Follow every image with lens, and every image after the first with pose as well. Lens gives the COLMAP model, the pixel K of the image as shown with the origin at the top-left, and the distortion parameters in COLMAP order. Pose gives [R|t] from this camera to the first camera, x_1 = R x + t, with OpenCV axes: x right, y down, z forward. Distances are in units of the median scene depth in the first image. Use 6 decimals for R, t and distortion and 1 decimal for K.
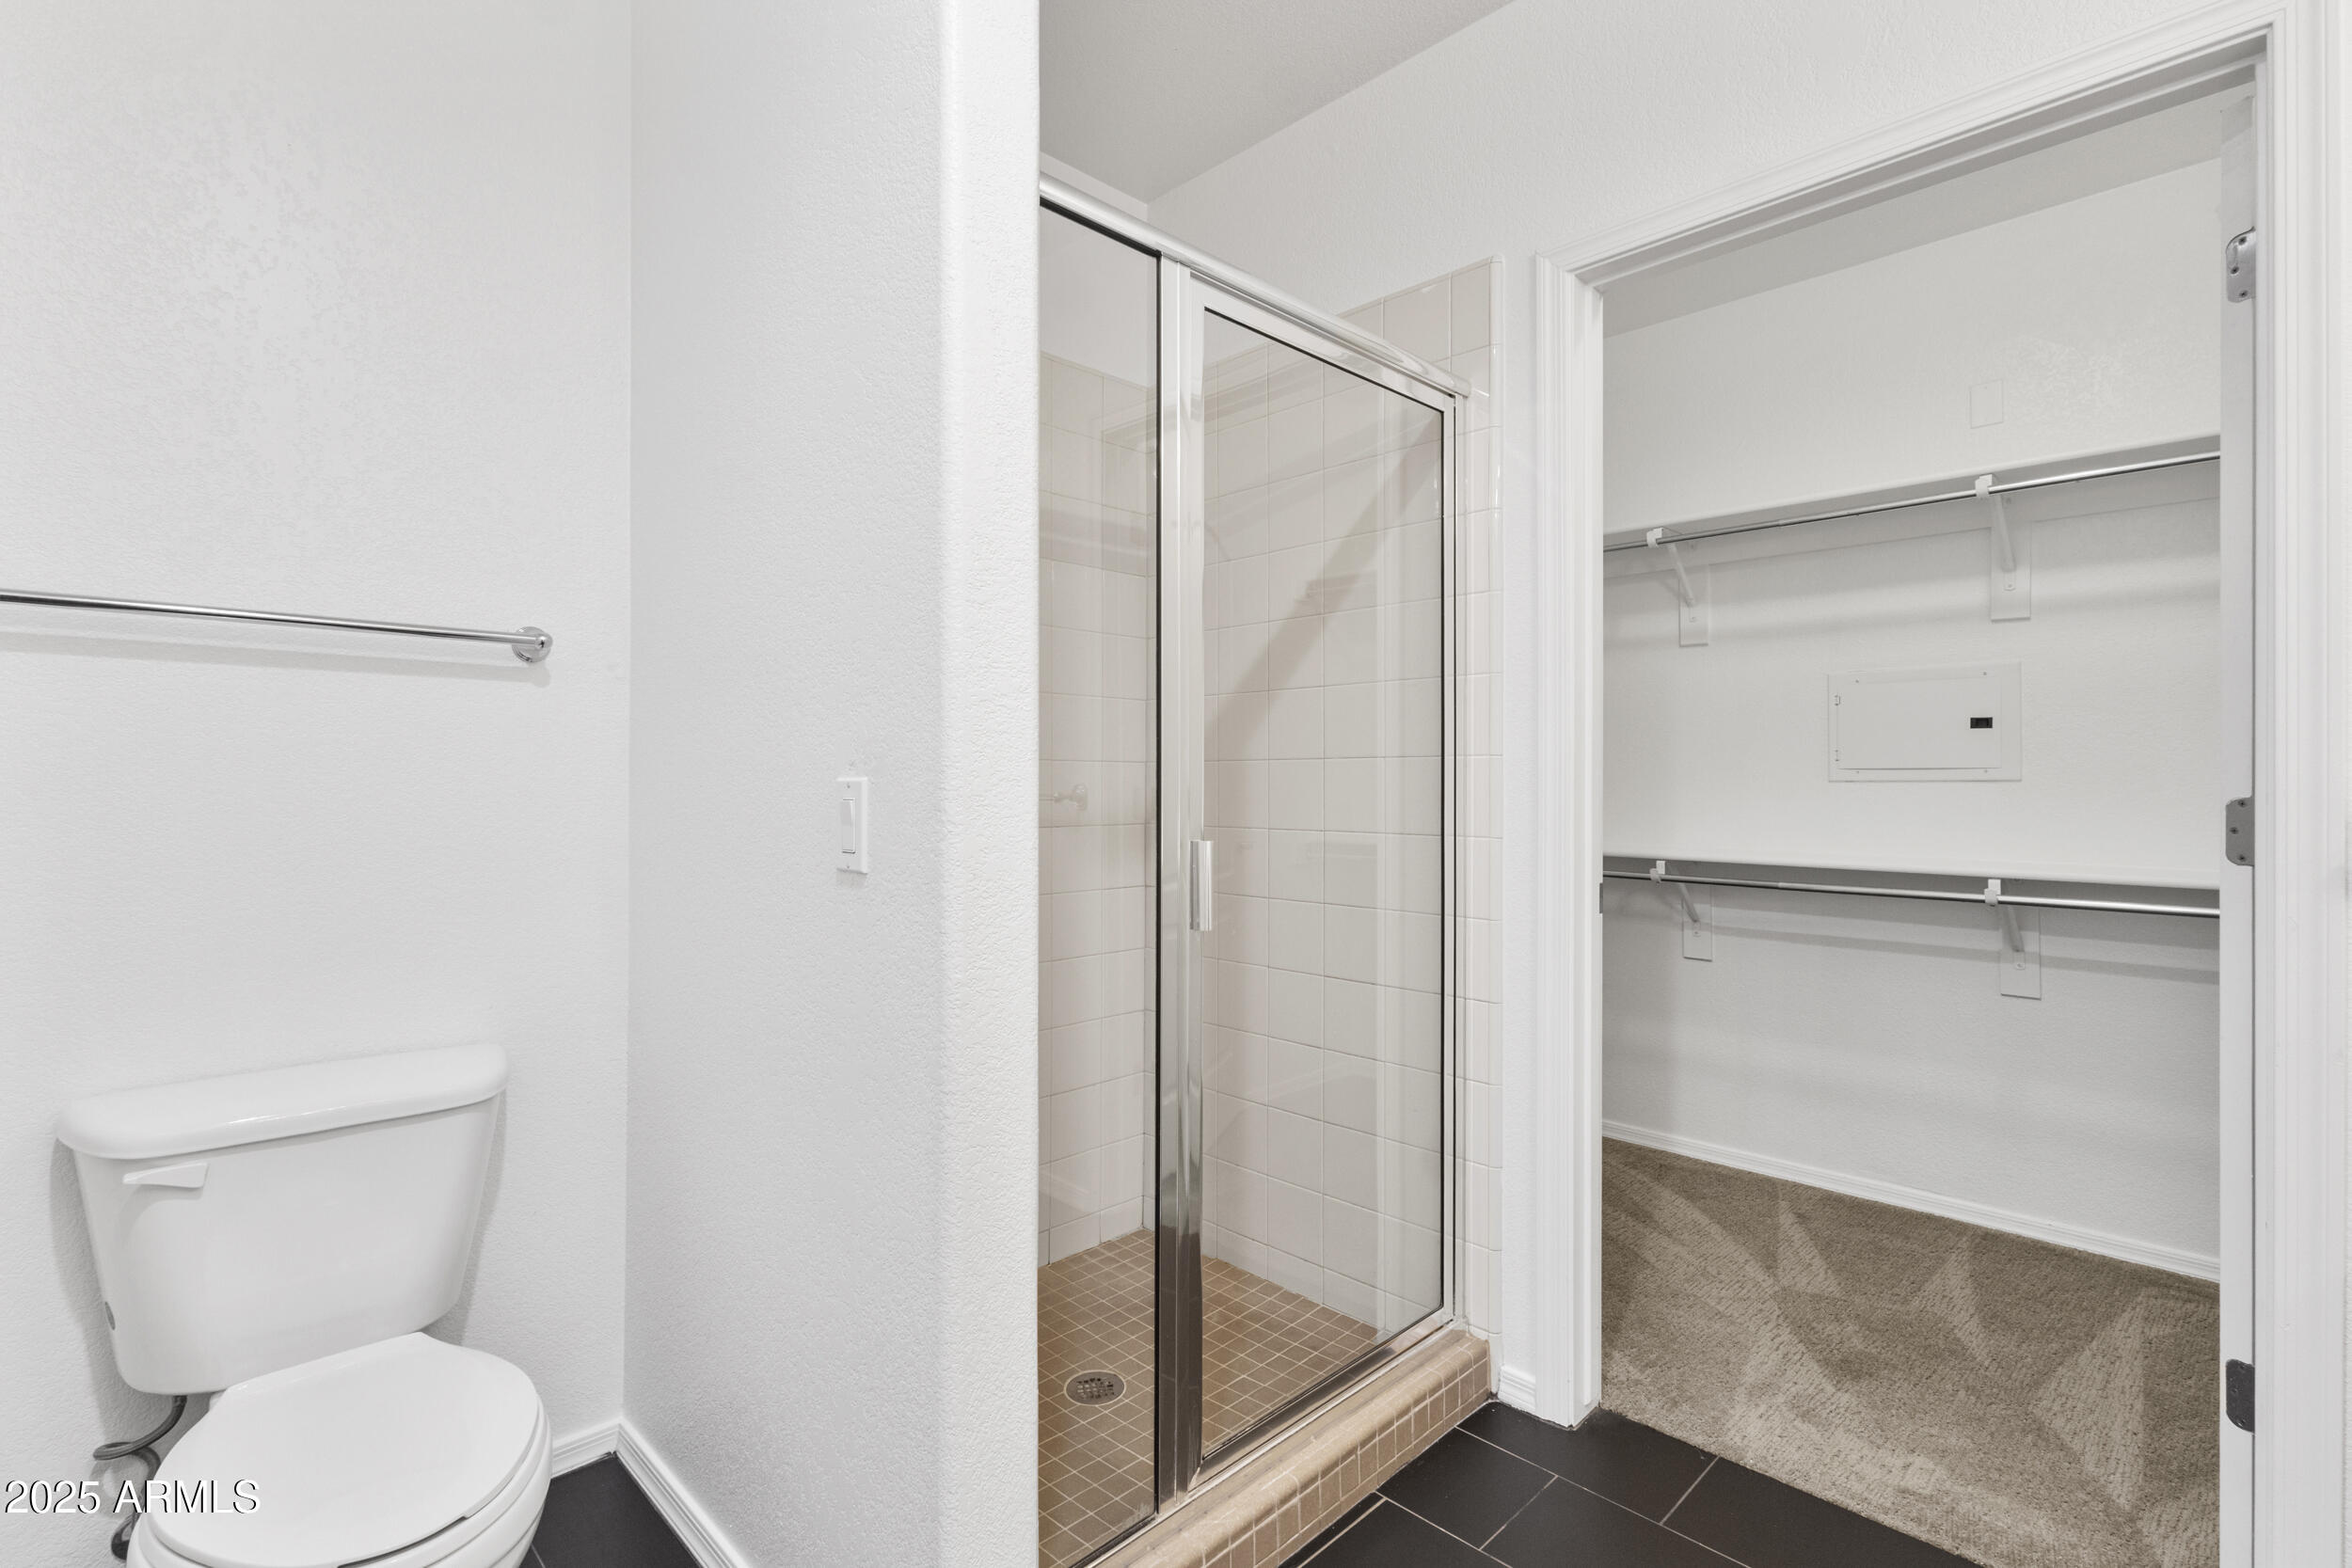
lens RADIAL K [[1095.8, 0, 1172.8], [0, 1095.8, 780.6], [0, 0, 1]] dist [0.000186, 0.002662]
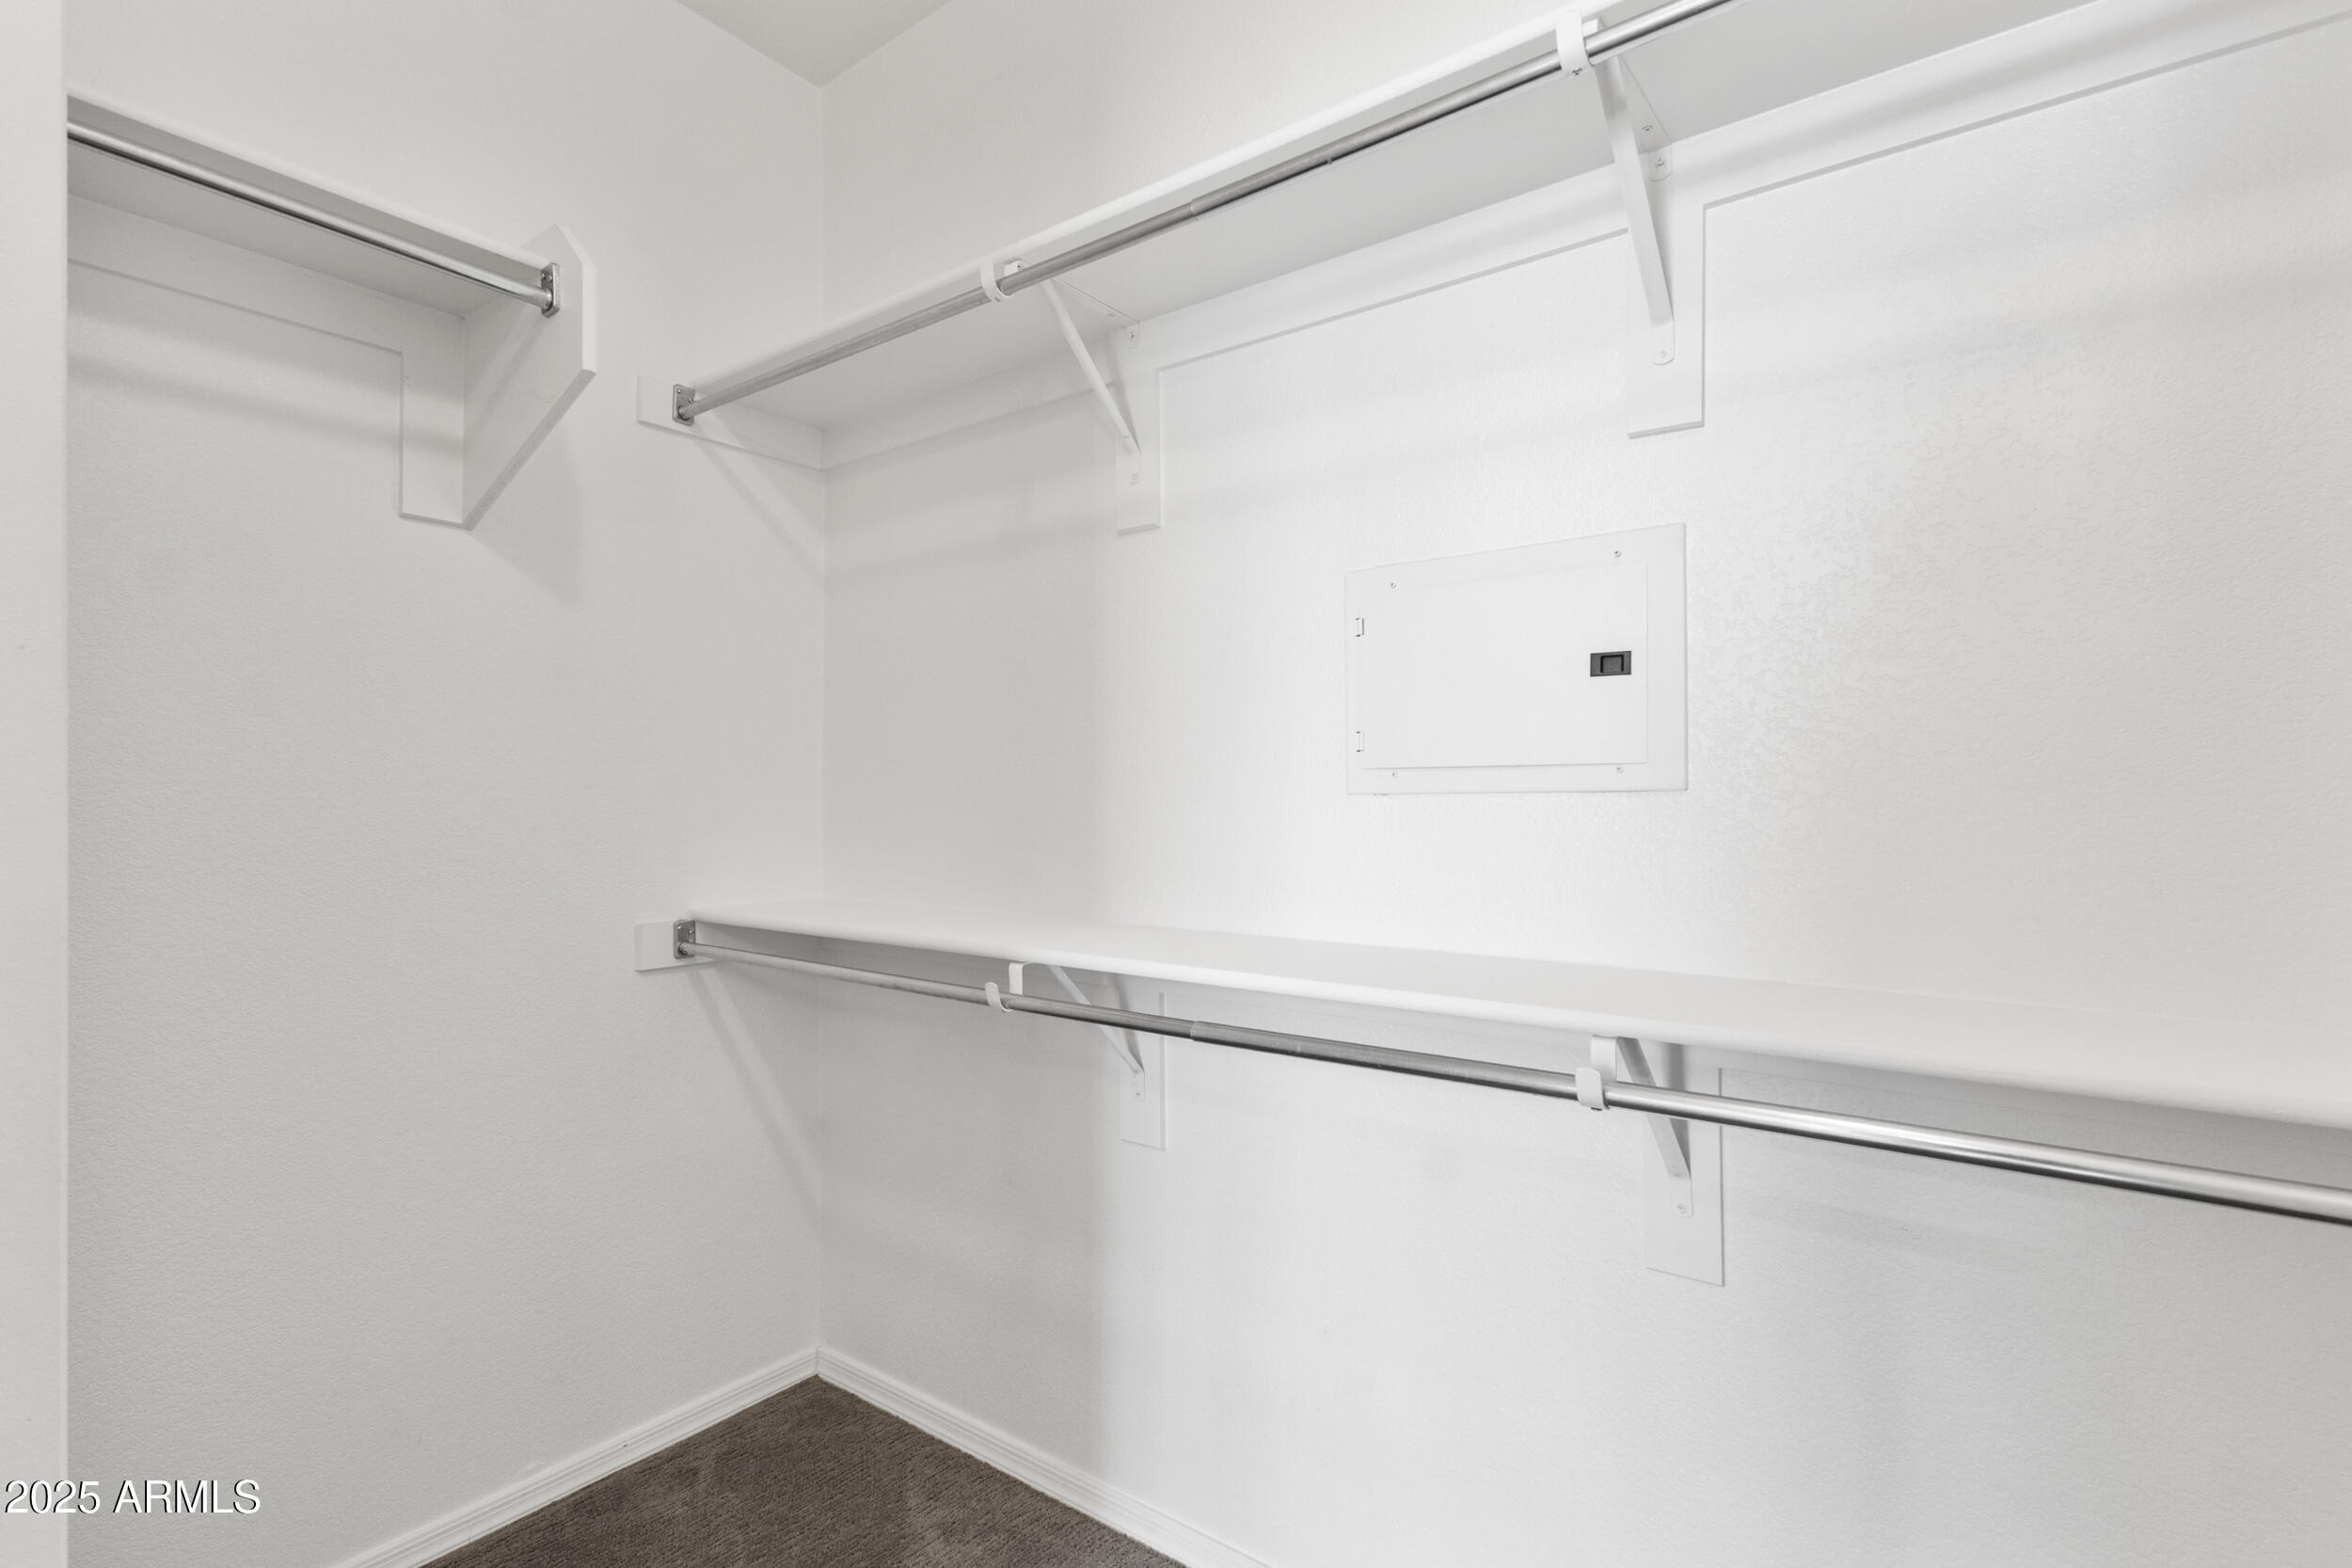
lens RADIAL K [[1095.8, 0, 1178.9], [0, 1095.8, 788.9], [0, 0, 1]] dist [0.000186, 0.002662]
pose [[0.988940, -0.003098, 0.148286, 0.455009], [0.004030, 0.999974, -0.005984, 0.000712], [-0.148264, 0.006516, 0.988926, 0.534411]]
